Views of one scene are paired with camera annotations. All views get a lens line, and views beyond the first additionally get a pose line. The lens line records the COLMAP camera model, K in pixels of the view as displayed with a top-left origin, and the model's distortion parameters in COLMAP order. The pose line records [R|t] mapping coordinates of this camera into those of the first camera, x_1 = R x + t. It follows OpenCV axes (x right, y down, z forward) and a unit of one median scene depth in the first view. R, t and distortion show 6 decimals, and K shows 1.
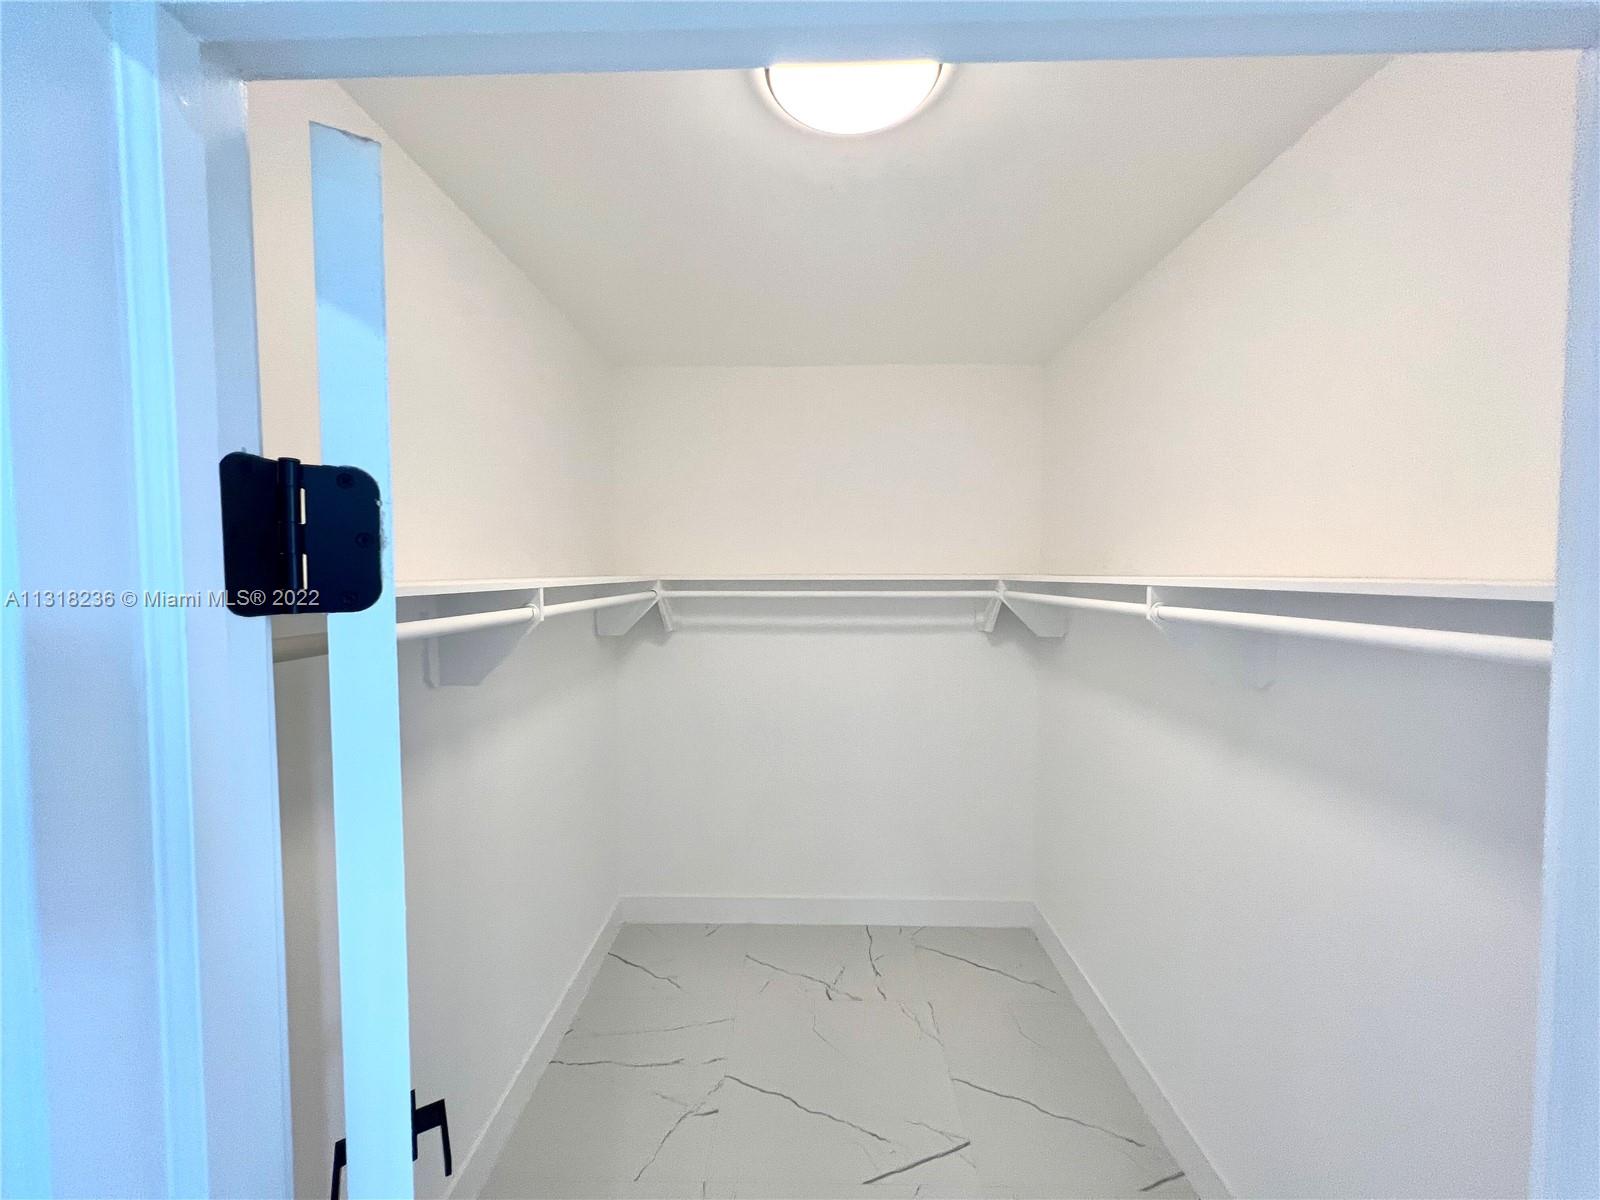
lens RADIAL K [[639.1, 0, 796.9], [0, 639.1, 604.7], [0, 0, 1]] dist [-0.000957, -0.000132]
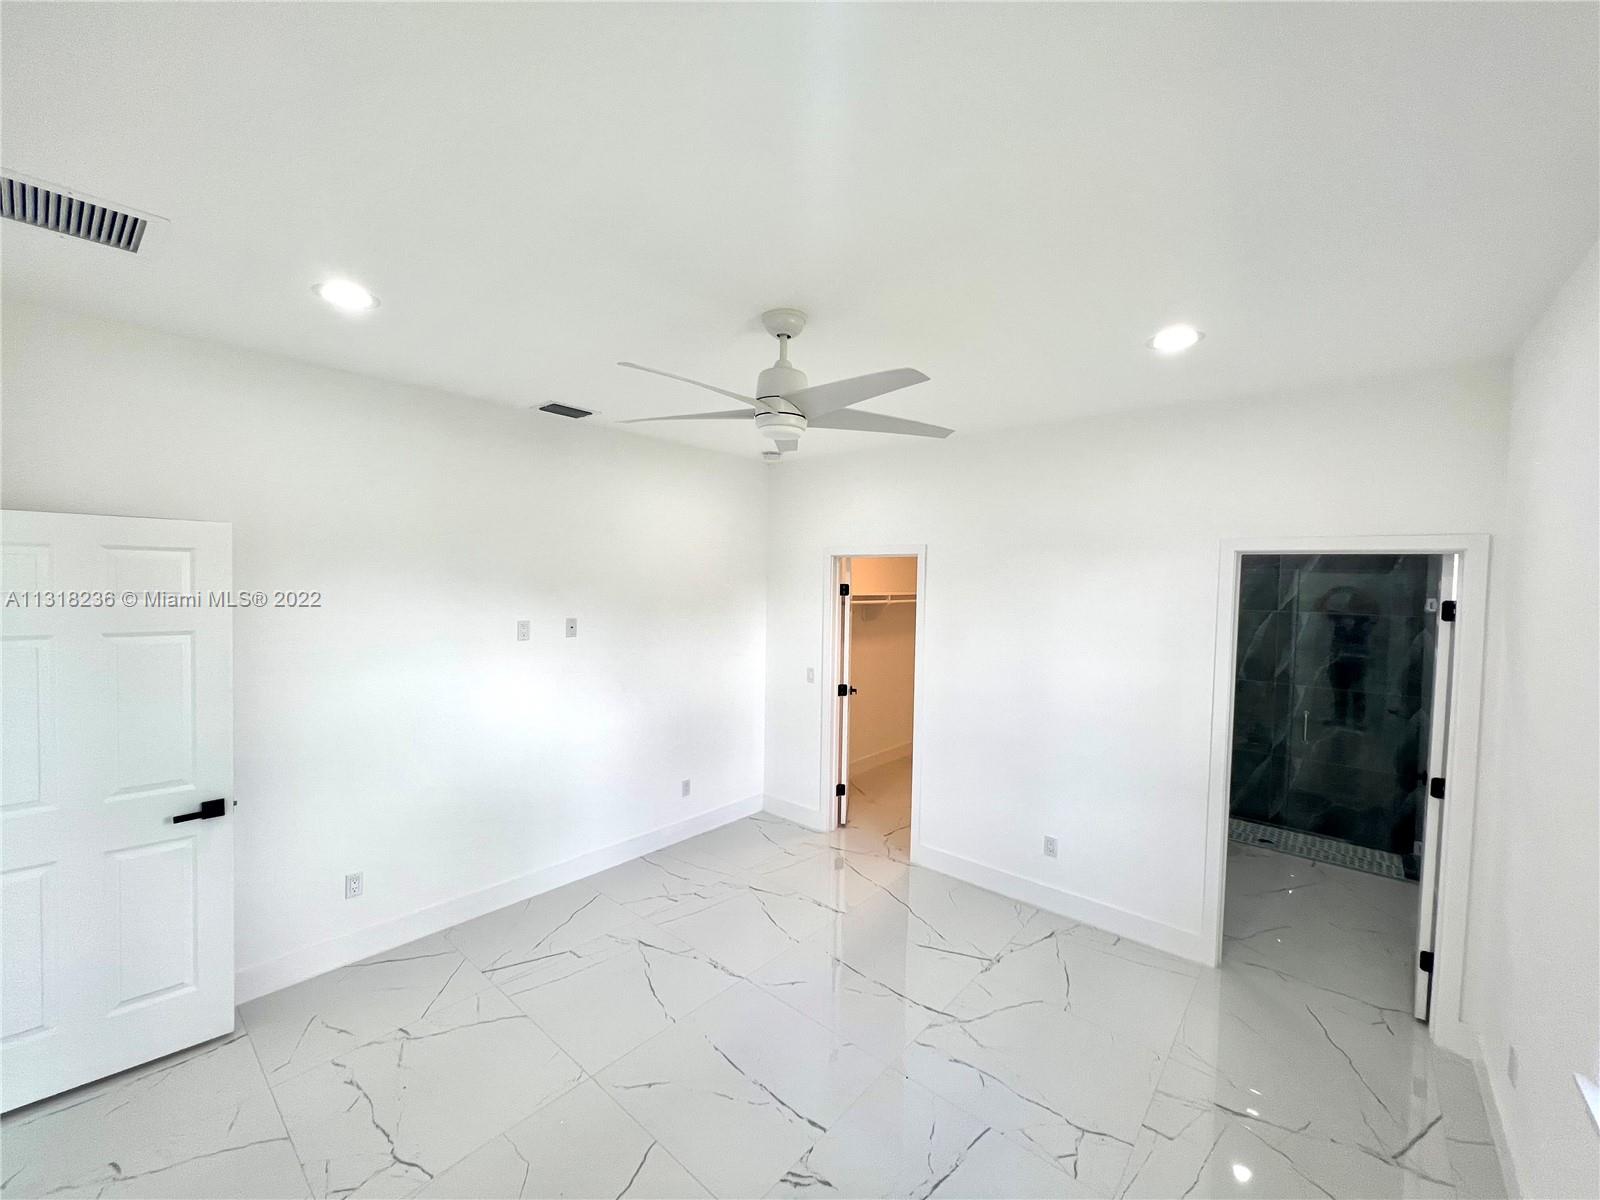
lens RADIAL K [[639.1, 0, 796.9], [0, 639.1, 604.7], [0, 0, 1]] dist [-0.000957, -0.000132]
pose [[0.774756, 0.042648, -0.630820, 1.497087], [-0.054285, 0.998525, 0.000836, 0.054291], [0.629925, 0.033596, 0.775929, -2.165501]]
